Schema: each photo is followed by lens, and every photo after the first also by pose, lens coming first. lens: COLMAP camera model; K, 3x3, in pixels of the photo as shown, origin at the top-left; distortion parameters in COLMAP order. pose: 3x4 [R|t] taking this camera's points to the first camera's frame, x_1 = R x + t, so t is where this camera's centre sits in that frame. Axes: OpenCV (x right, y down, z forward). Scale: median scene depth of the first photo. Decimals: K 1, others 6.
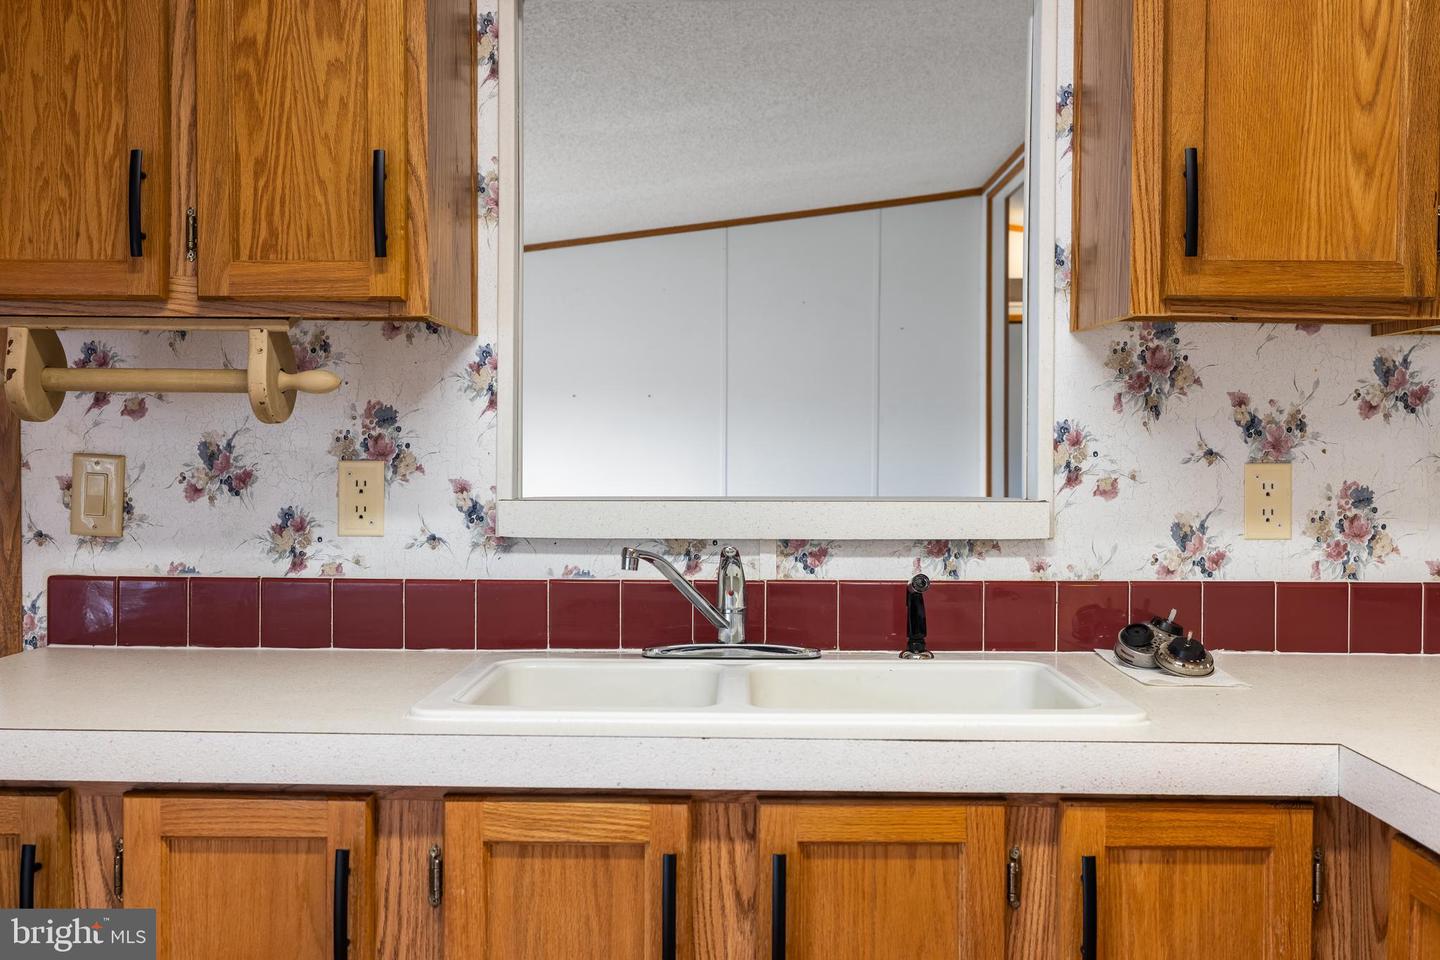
lens RADIAL K [[1392.2, 0, 724.4], [0, 1392.2, 472.8], [0, 0, 1]] dist [0.004306, 0.000000]
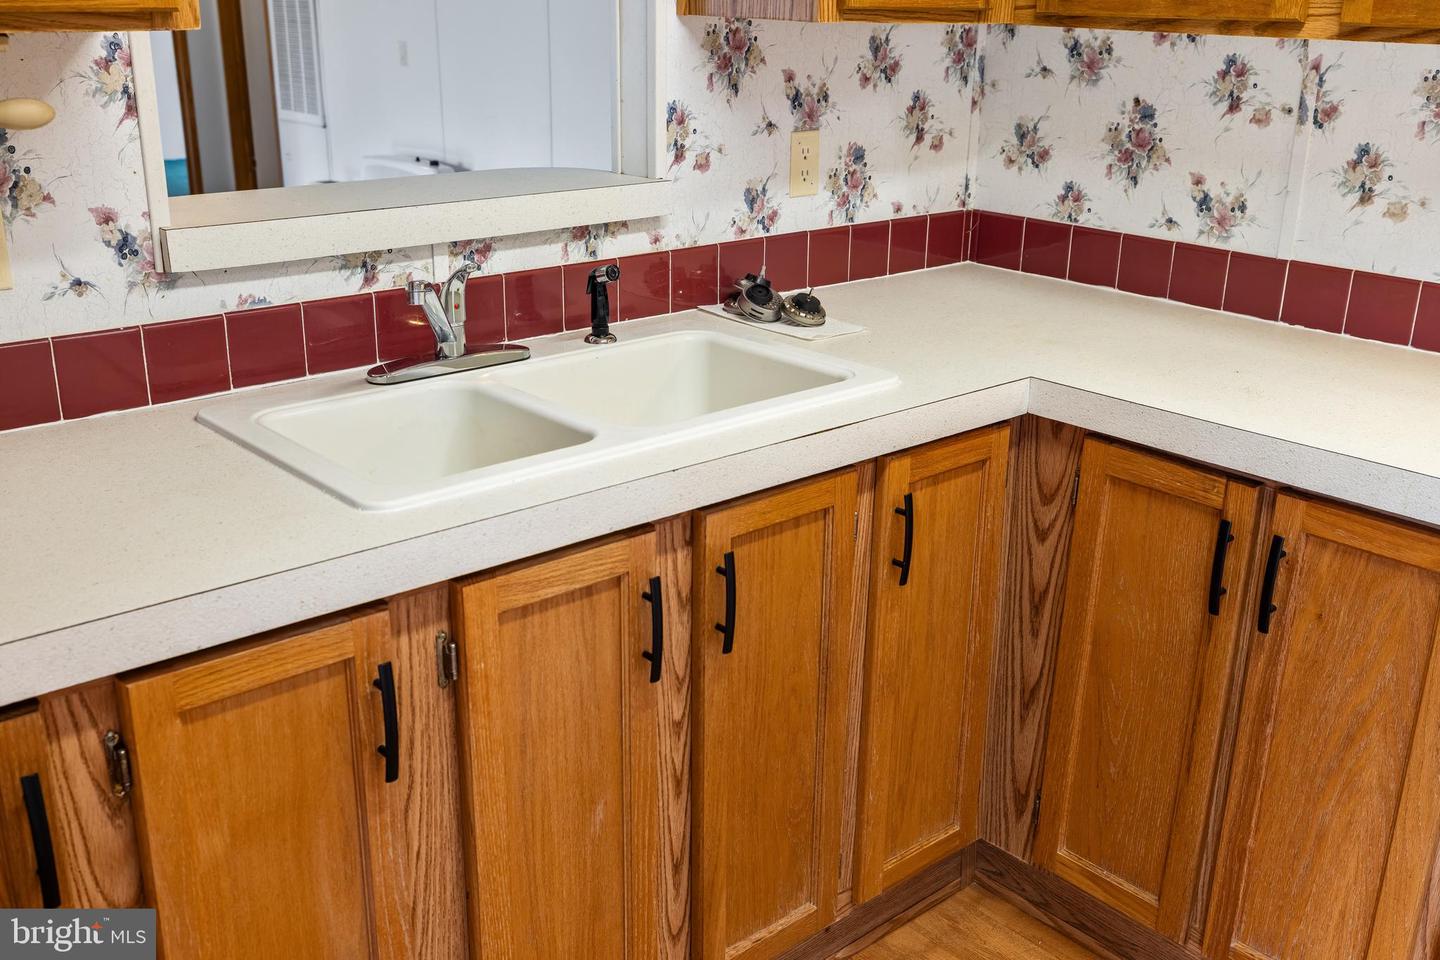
lens RADIAL K [[1392.2, 0, 719.5], [0, 1392.2, 474.1], [0, 0, 1]] dist [0.004306, 0.000000]
pose [[0.742593, -0.214578, 0.634438, -0.501558], [0.001805, 0.947924, 0.318492, -0.113043], [-0.669740, -0.235365, 0.704309, 0.155812]]
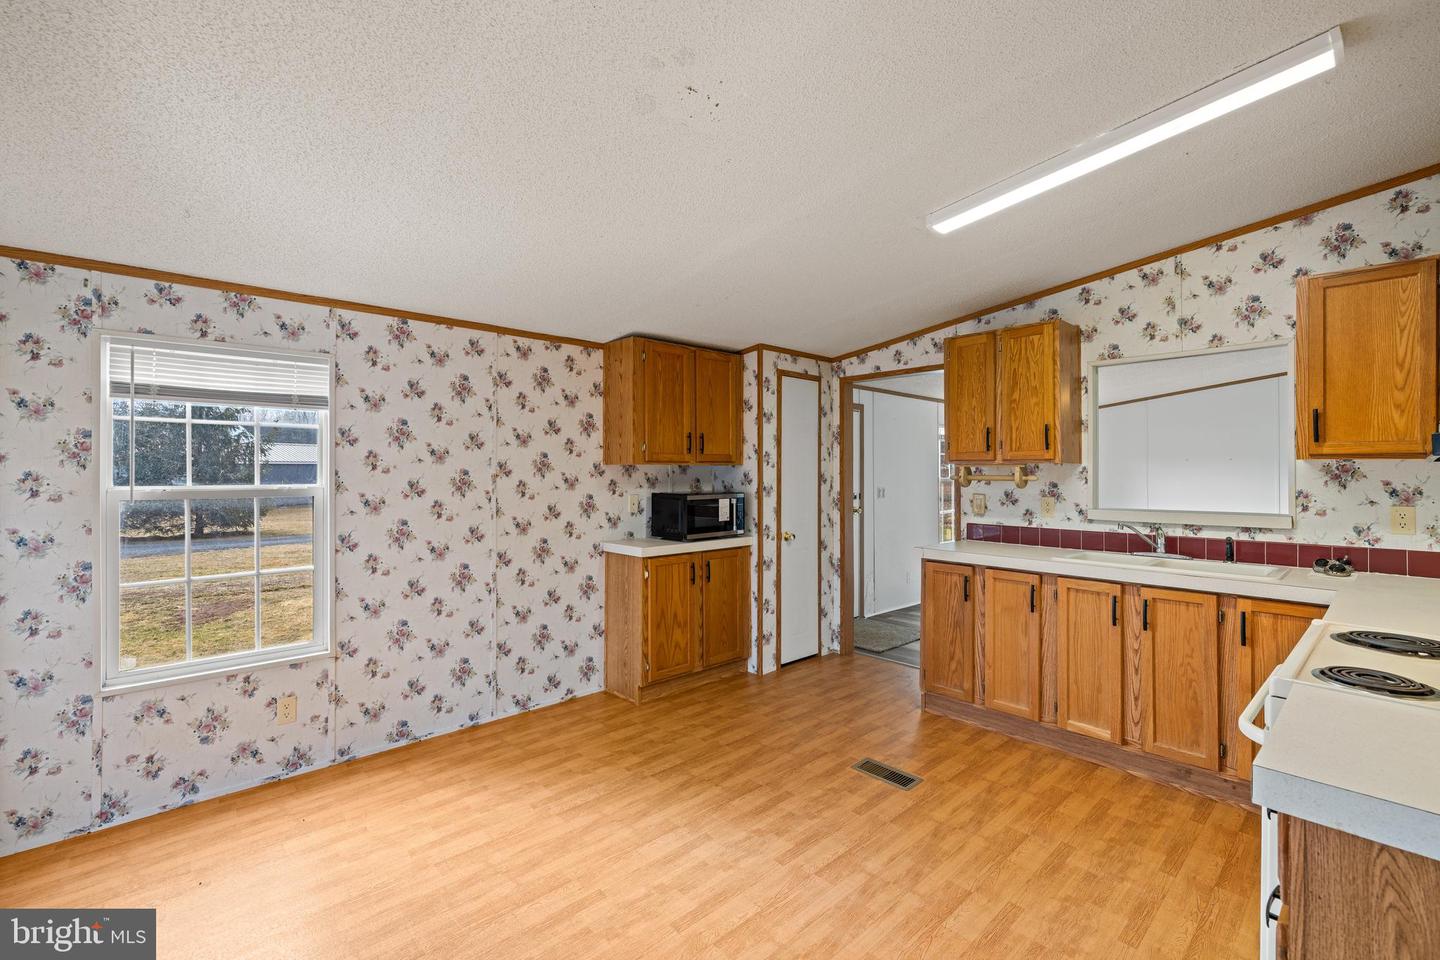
lens RADIAL K [[623.8, 0, 720.6], [0, 623.8, 468.8], [0, 0, 1]] dist [0.003352, 0.000095]
pose [[0.691104, -0.008127, -0.722710, 0.372992], [-0.011347, 0.999692, -0.022091, -0.040311], [0.722666, 0.023468, 0.690798, -0.866181]]
